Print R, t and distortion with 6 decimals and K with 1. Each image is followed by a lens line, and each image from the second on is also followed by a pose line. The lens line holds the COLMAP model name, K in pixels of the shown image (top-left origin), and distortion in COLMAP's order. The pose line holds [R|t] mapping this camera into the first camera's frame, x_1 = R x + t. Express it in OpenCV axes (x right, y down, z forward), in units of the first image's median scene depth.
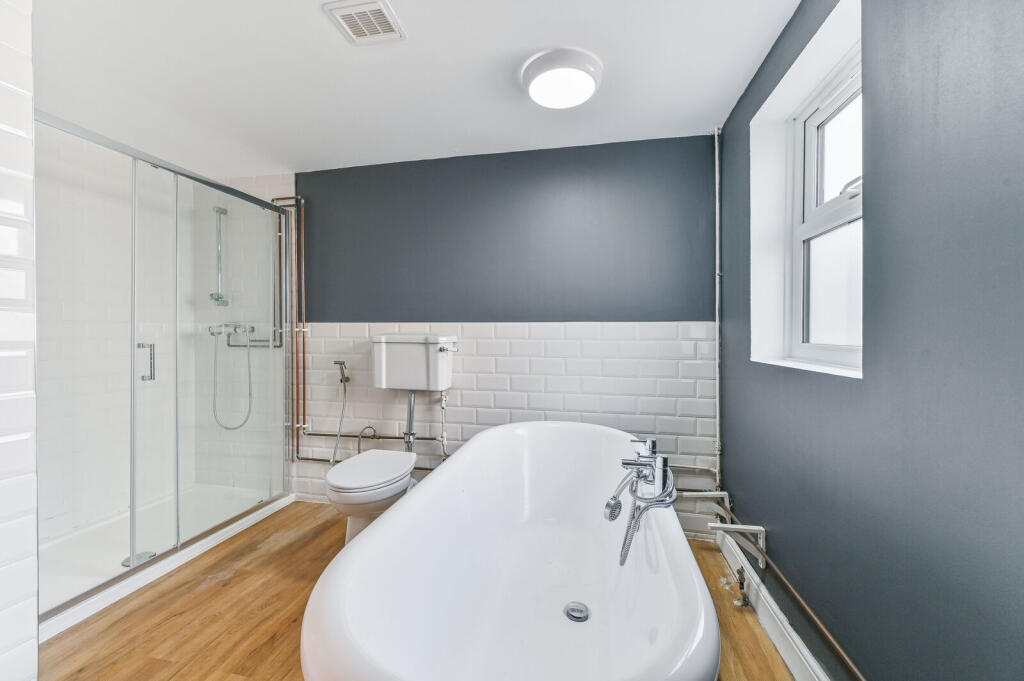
lens RADIAL K [[404.0, 0, 509.0], [0, 404.0, 334.7], [0, 0, 1]] dist [0.001176, -0.000263]
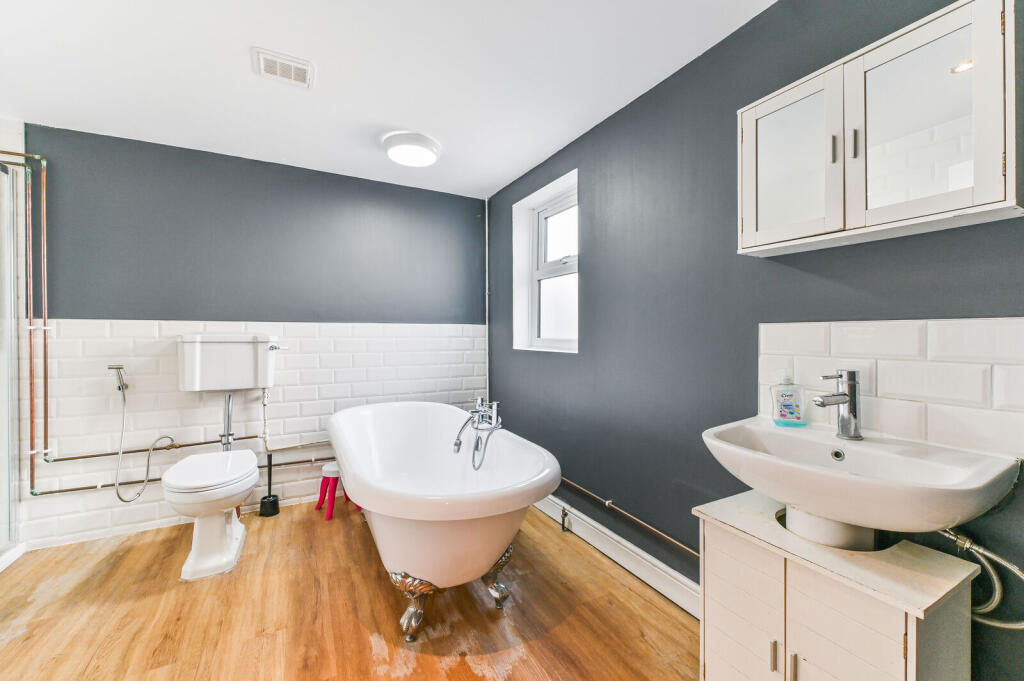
lens RADIAL K [[404.0, 0, 509.0], [0, 404.0, 334.7], [0, 0, 1]] dist [0.001176, -0.000263]
pose [[0.766927, -0.003542, 0.641725, -0.354430], [0.001609, 0.999992, 0.003597, -0.000579], [-0.641733, -0.001727, 0.766927, -0.191934]]
